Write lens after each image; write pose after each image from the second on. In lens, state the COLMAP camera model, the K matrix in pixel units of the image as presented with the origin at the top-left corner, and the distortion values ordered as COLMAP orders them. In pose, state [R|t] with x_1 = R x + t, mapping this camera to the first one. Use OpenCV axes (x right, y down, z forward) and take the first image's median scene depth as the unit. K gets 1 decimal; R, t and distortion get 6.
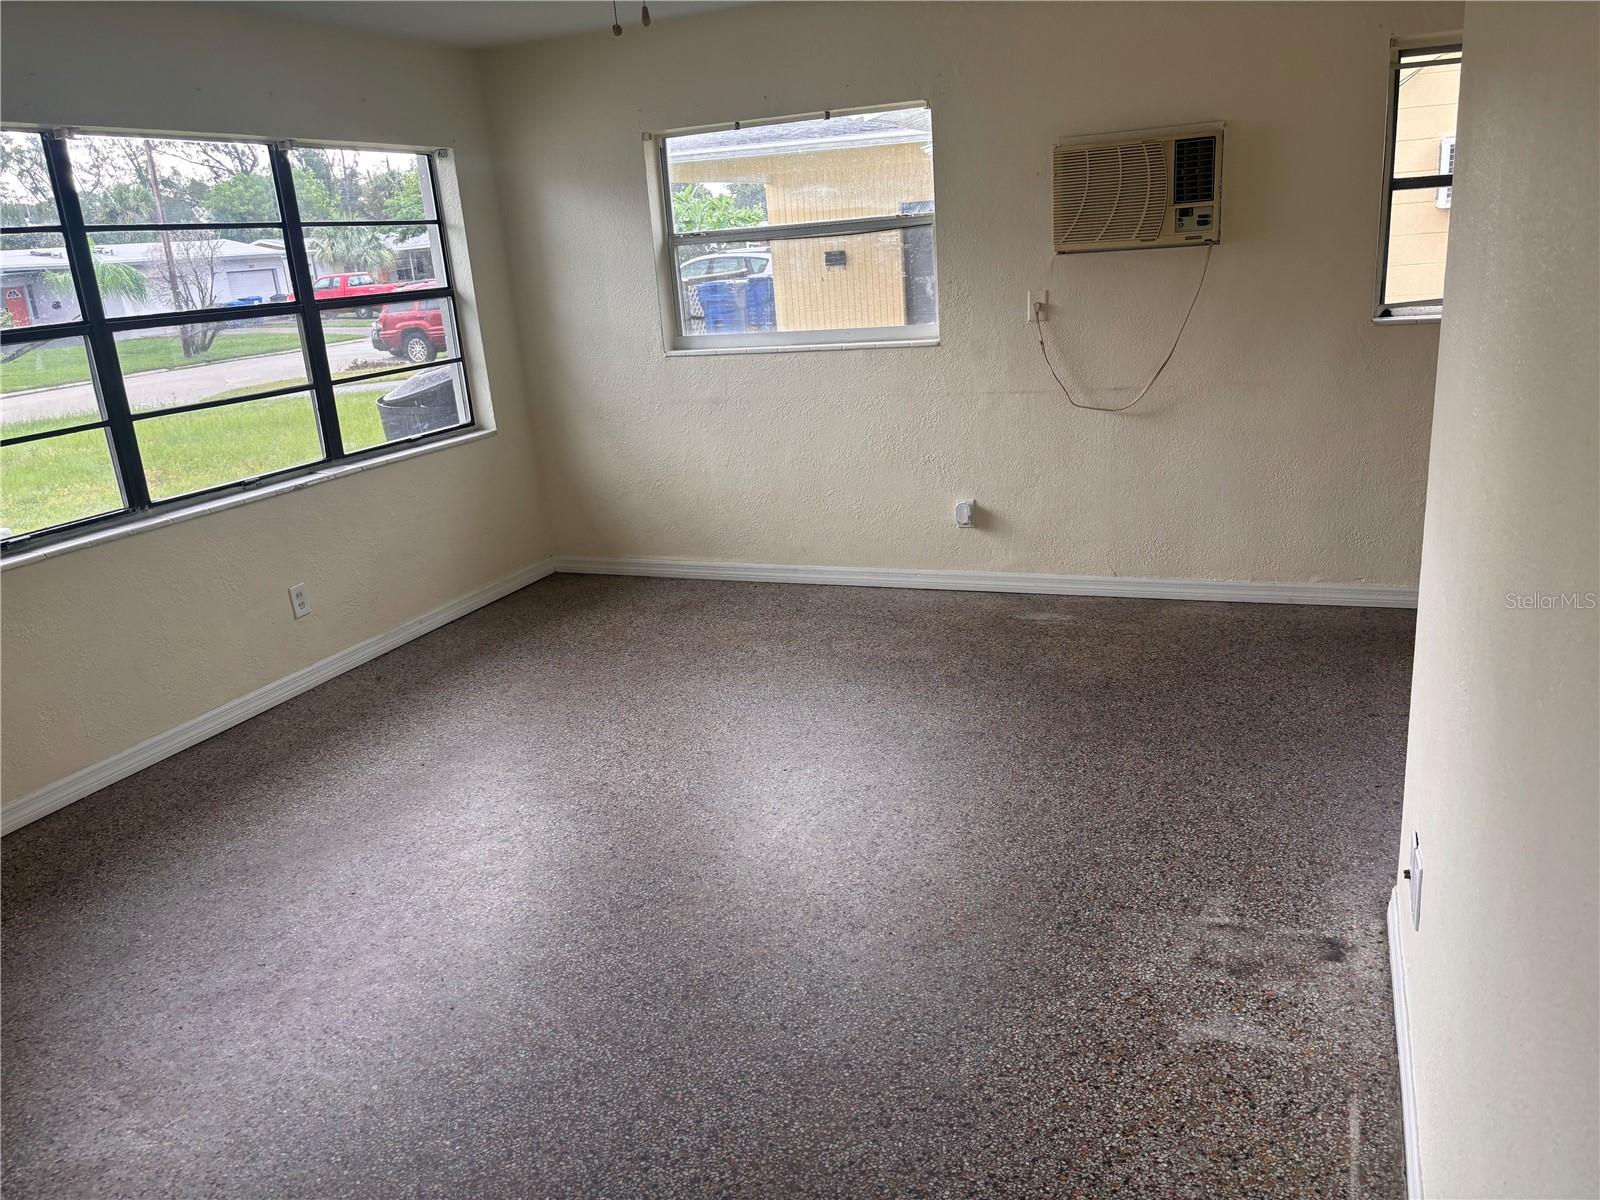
lens RADIAL K [[1220.7, 0, 861.6], [0, 1220.7, 601.6], [0, 0, 1]] dist [0.025100, -0.001395]
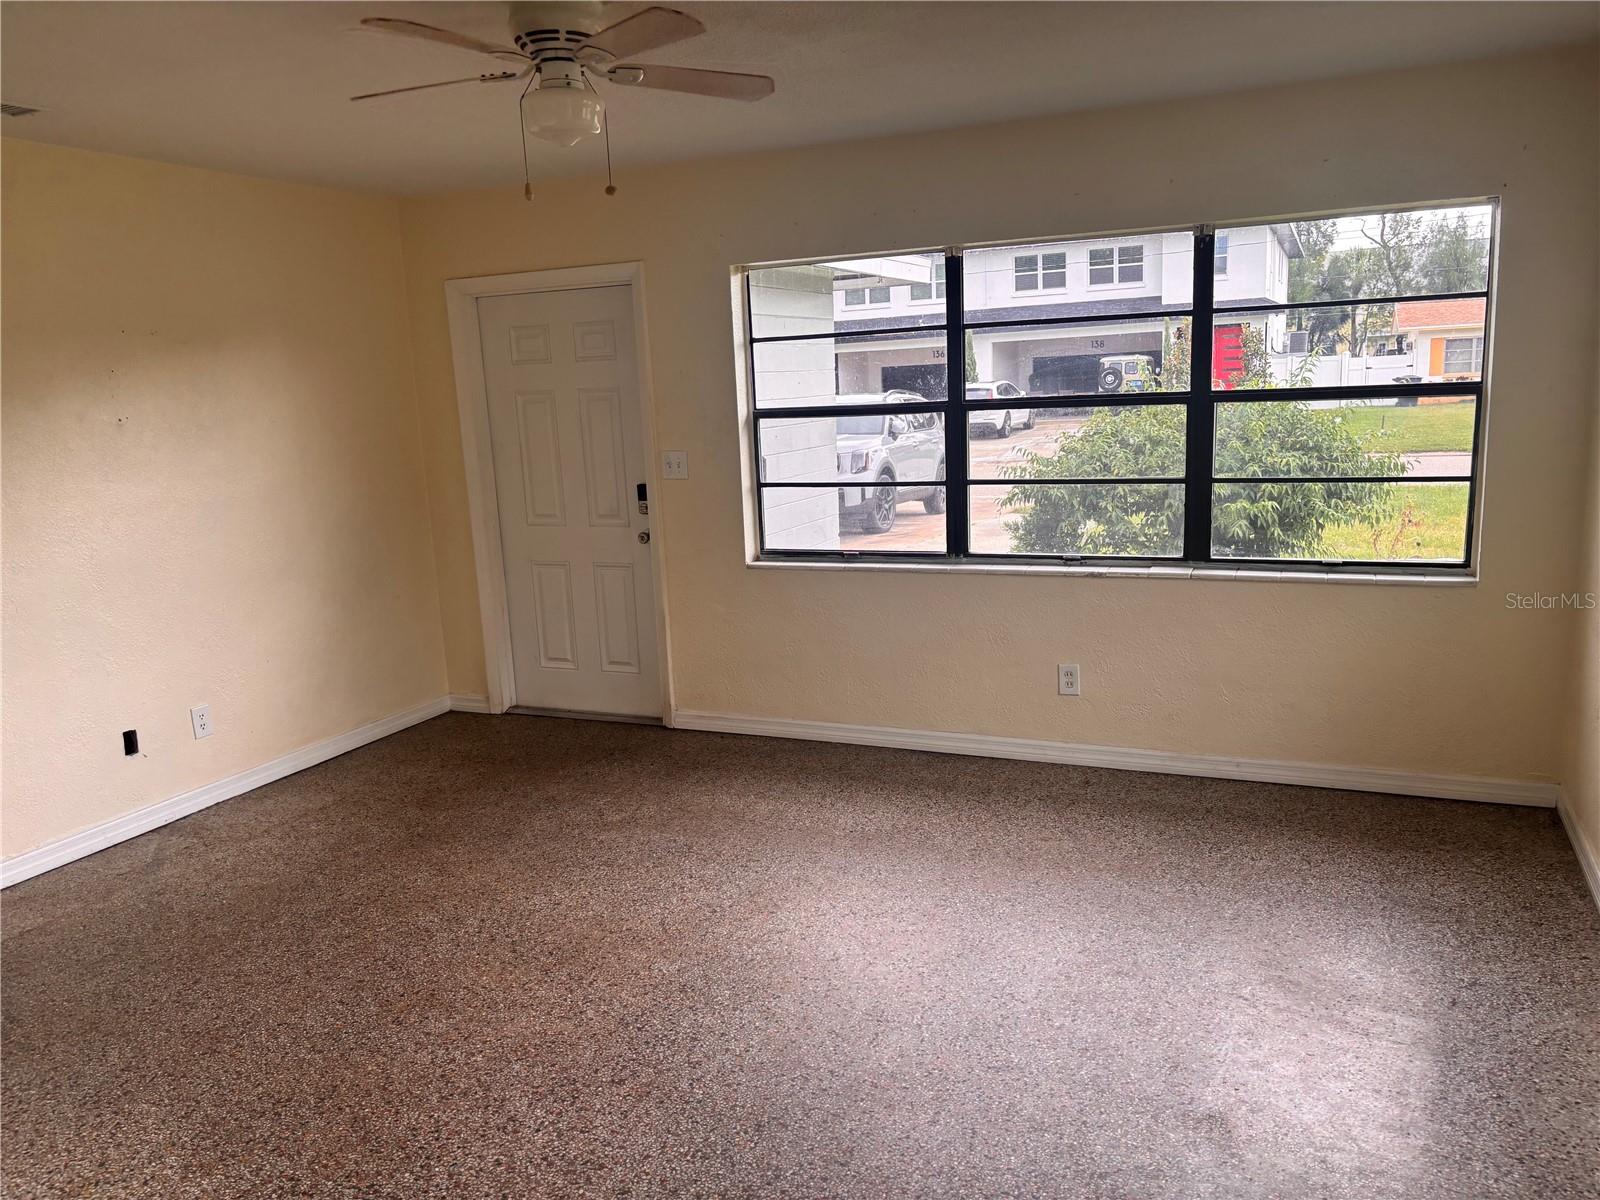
lens RADIAL K [[1150.2, 0, 799.7], [0, 1150.2, 547.2], [0, 0, 1]] dist [0.048301, -0.001096]
pose [[-0.047430, 0.230940, -0.971811, 0.431967], [-0.235976, 0.942777, 0.235558, -0.259734], [0.970601, 0.240496, 0.009781, 0.693784]]
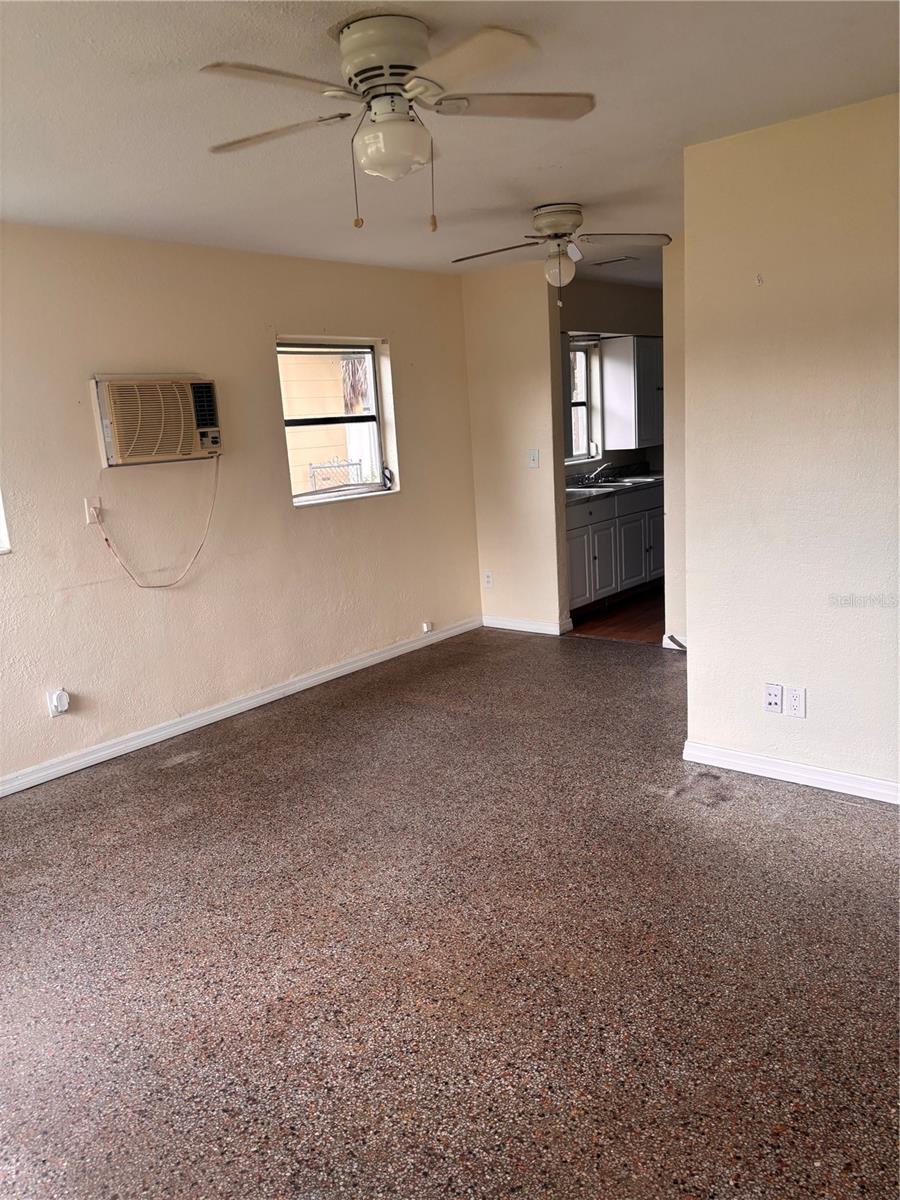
lens RADIAL K [[862.7, 0, 450.0], [0, 862.7, 600.0], [0, 0, 1]] dist [0.048301, -0.001096]
pose [[0.342734, -0.145257, 0.928134, -0.543796], [0.309541, 0.950263, 0.034415, -0.085594], [-0.886971, 0.275501, 0.370651, 0.425736]]
